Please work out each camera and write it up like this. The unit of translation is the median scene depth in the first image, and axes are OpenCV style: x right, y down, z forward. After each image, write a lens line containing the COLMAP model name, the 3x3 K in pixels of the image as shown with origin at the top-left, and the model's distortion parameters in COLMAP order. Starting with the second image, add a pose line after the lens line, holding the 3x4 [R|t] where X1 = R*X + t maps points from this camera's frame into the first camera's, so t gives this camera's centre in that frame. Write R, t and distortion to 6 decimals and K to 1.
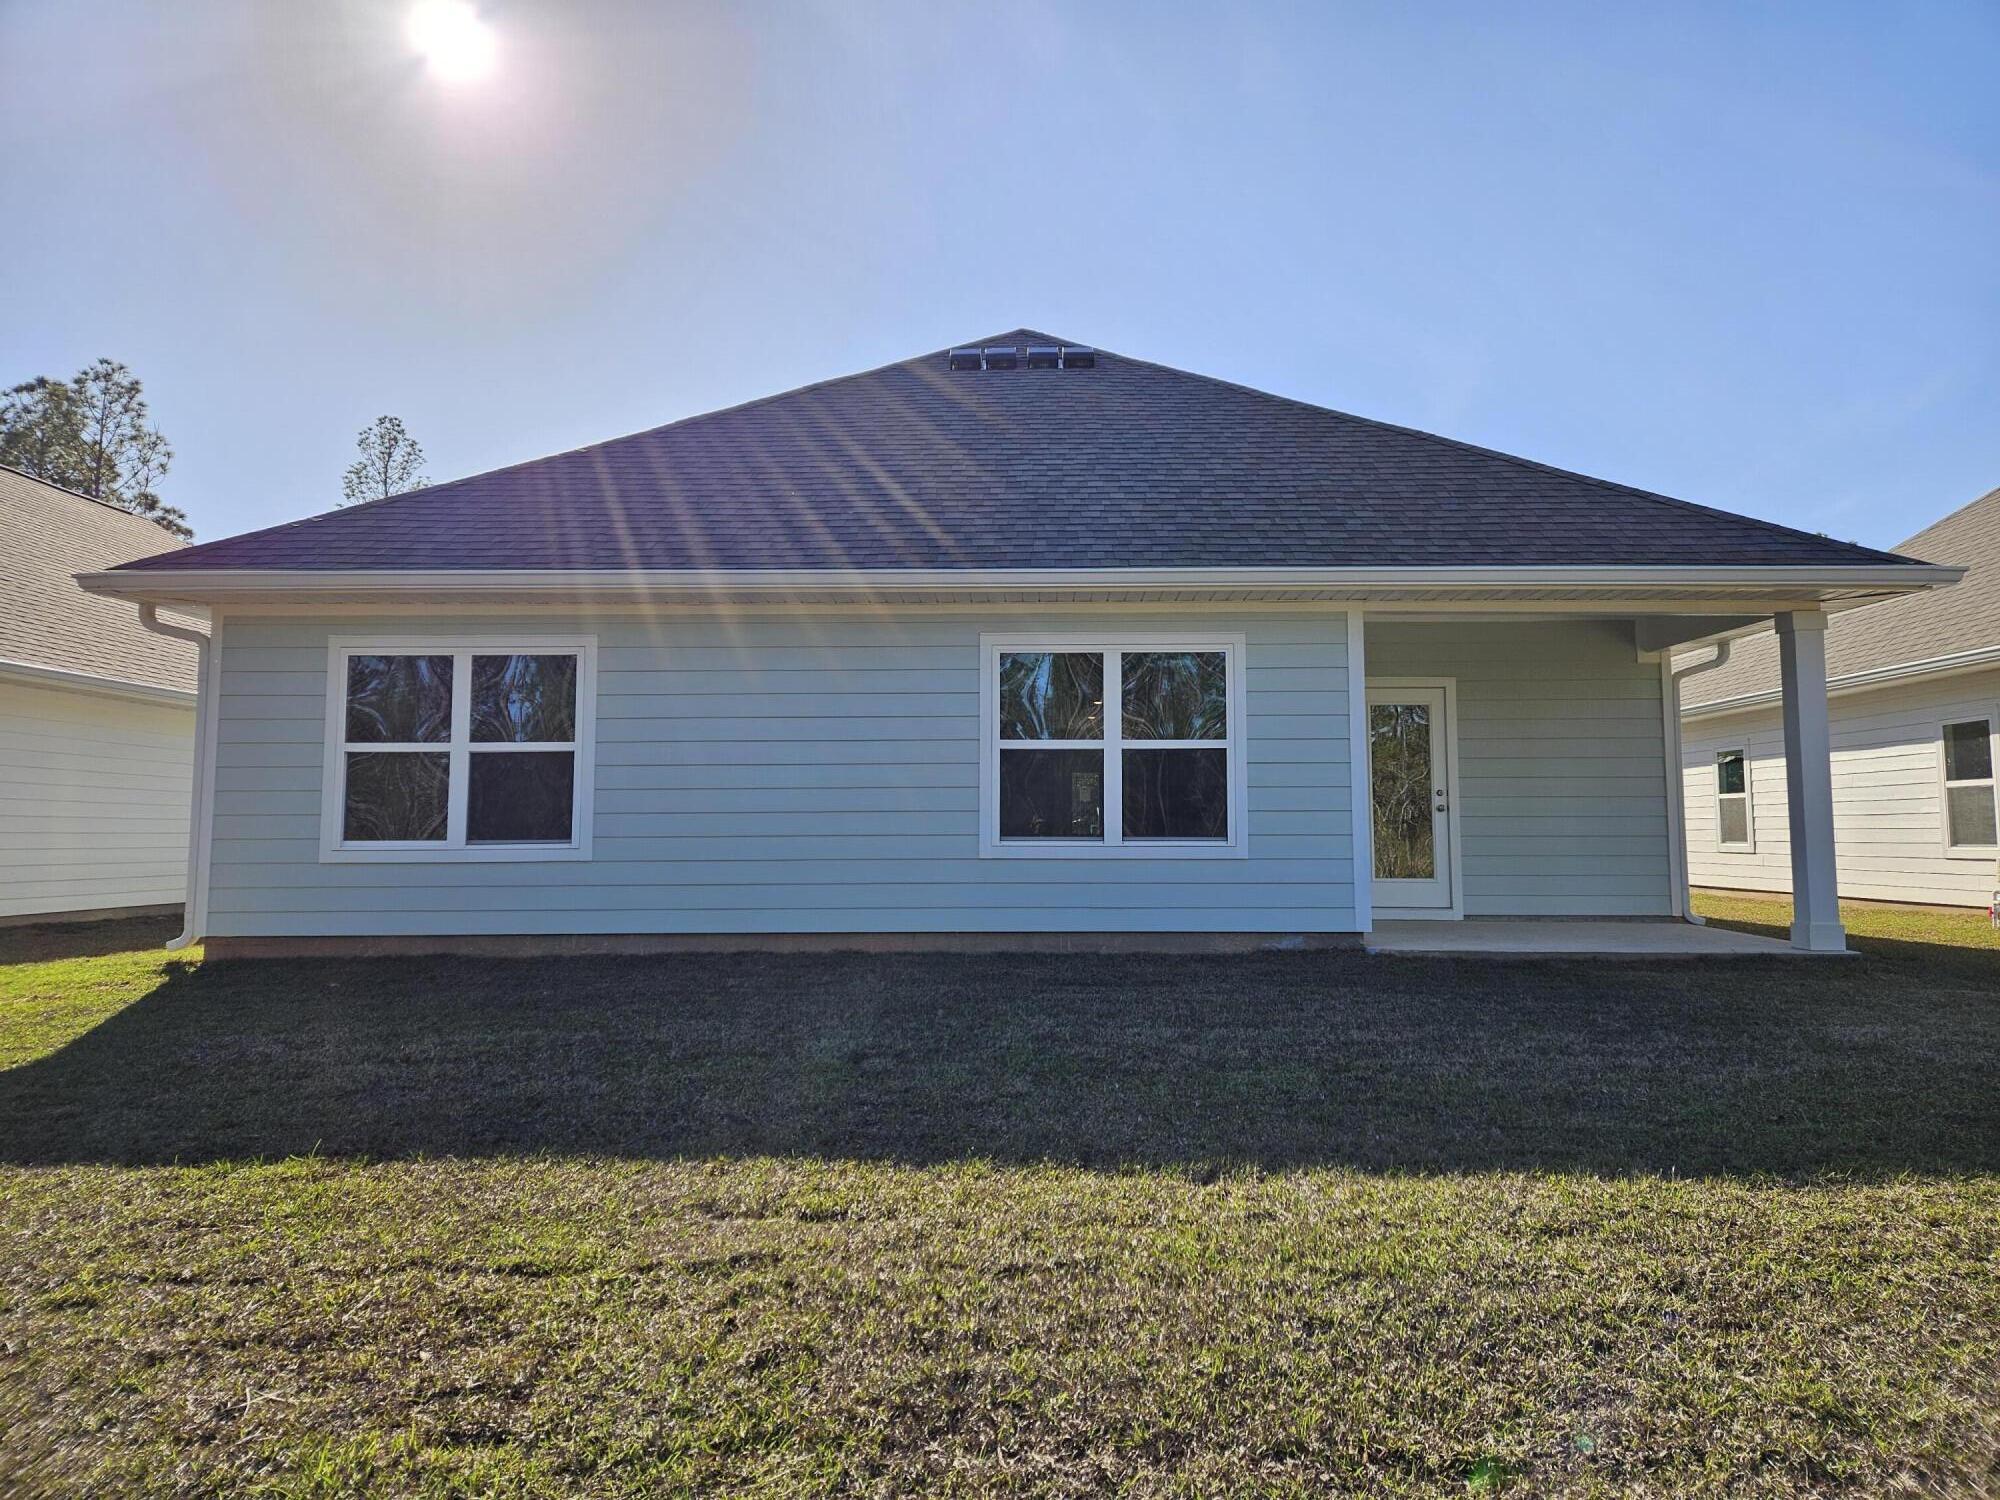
lens RADIAL K [[1308.6, 0, 1000.0], [0, 1308.6, 750.0], [0, 0, 1]] dist [0.047672, 0.000438]
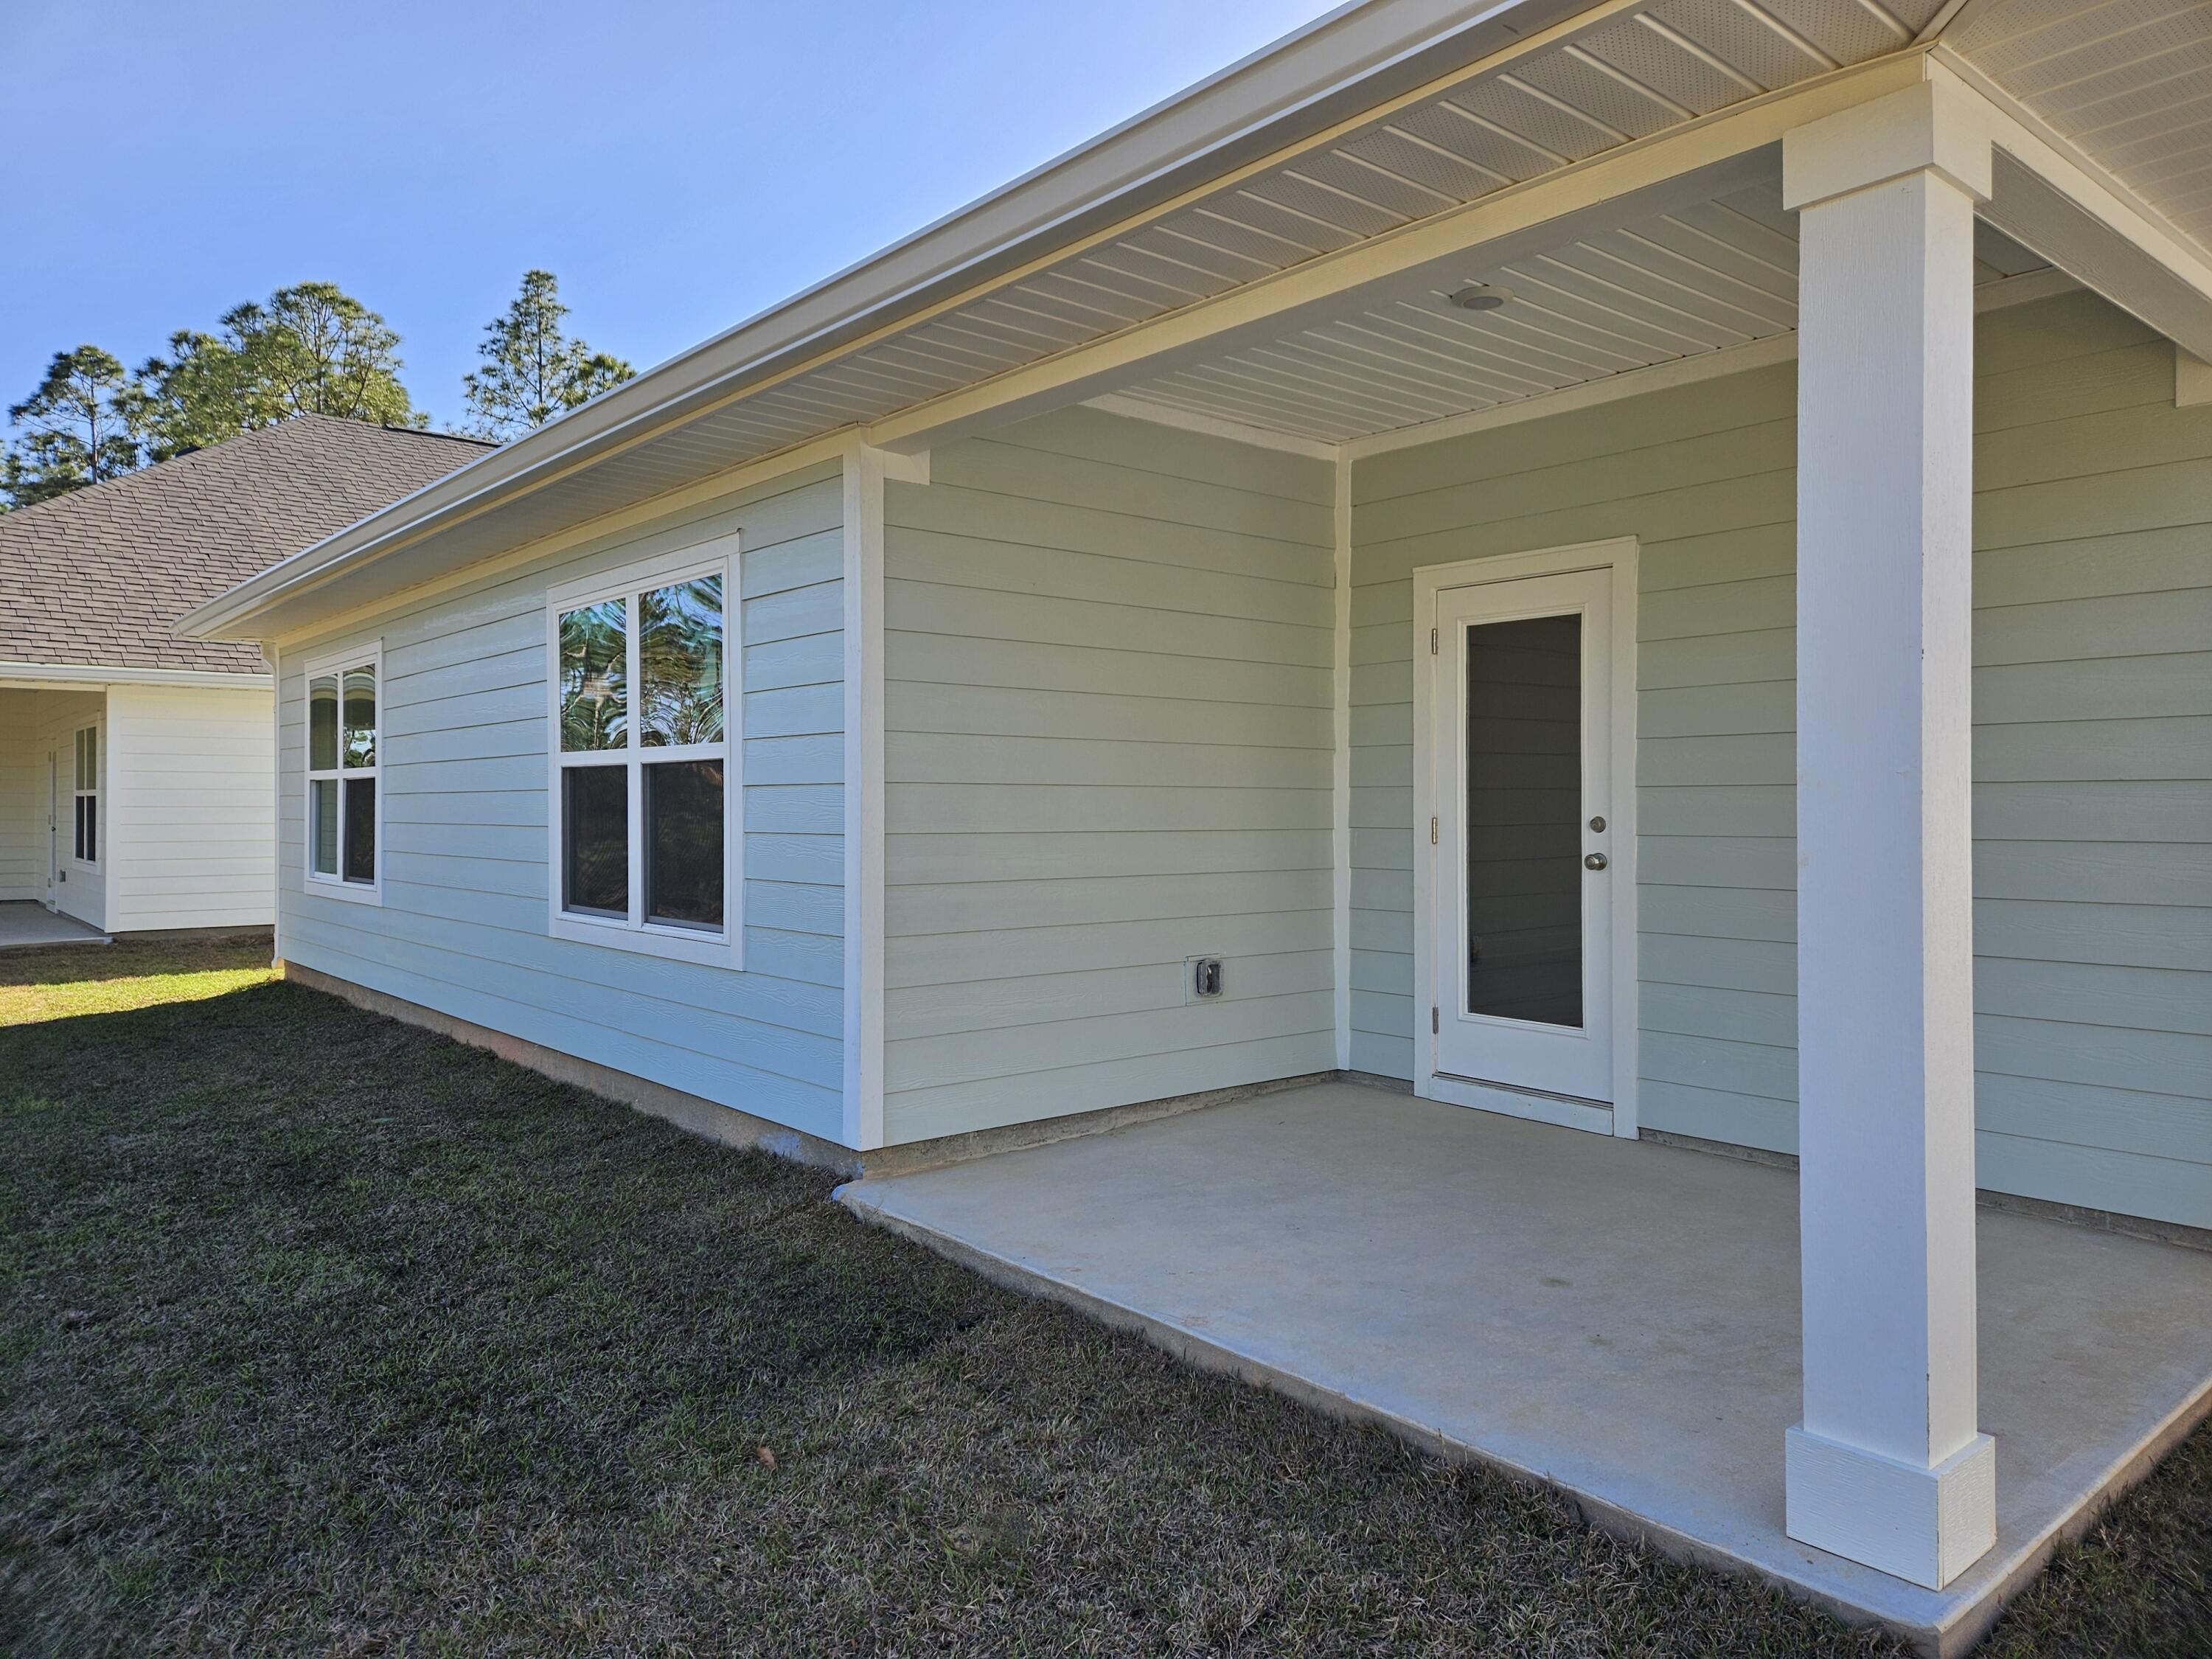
lens RADIAL K [[1481.0, 0, 1116.0], [0, 1481.0, 813.4], [0, 0, 1]] dist [0.057494, -0.035906]
pose [[0.669474, 0.006202, -0.742810, 0.718881], [0.049664, 0.997354, 0.053088, -0.003869], [0.741173, -0.072432, 0.667395, 0.713569]]
